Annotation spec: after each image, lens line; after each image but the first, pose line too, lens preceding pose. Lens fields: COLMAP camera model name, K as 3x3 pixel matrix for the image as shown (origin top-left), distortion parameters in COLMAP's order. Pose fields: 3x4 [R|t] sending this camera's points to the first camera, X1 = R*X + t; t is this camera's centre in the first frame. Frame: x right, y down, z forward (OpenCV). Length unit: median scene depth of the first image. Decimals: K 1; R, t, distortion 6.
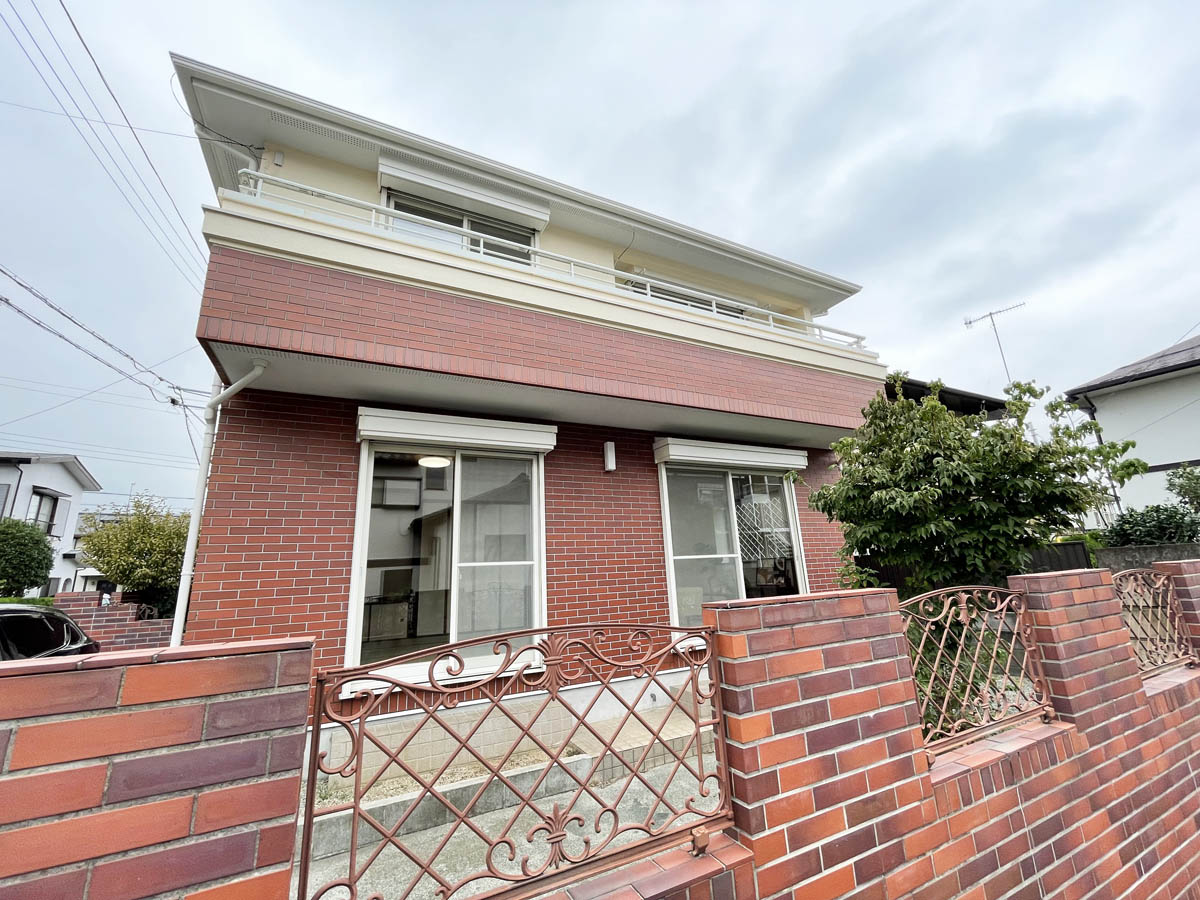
lens RADIAL K [[486.8, 0, 596.5], [0, 486.8, 453.4], [0, 0, 1]] dist [-0.006562, 0.001680]
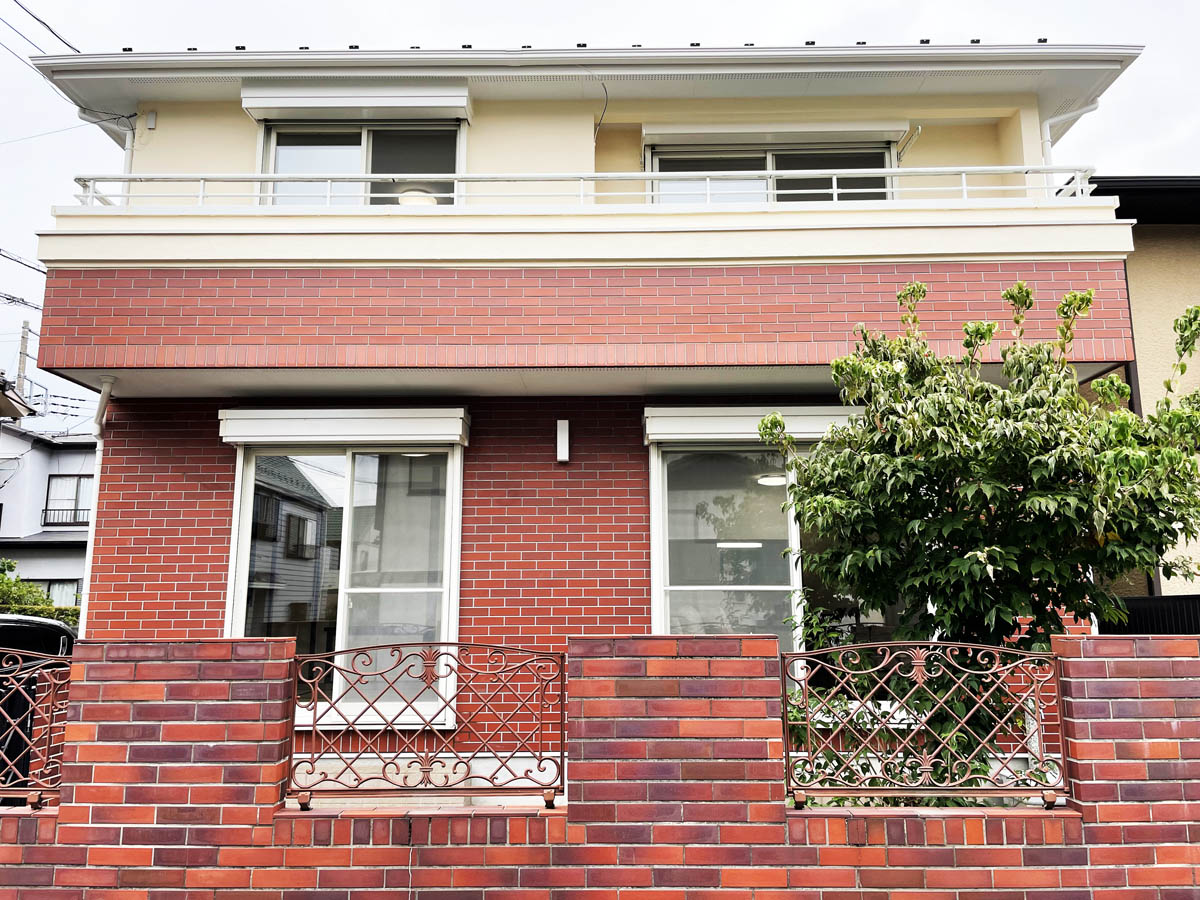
lens RADIAL K [[907.7, 0, 601.5], [0, 907.7, 451.2], [0, 0, 1]] dist [0.029834, -0.037686]
pose [[0.889257, -0.035777, -0.456006, 0.756294], [0.075038, 0.994840, 0.068280, -0.071722], [0.451210, -0.094936, 0.887354, -0.135088]]
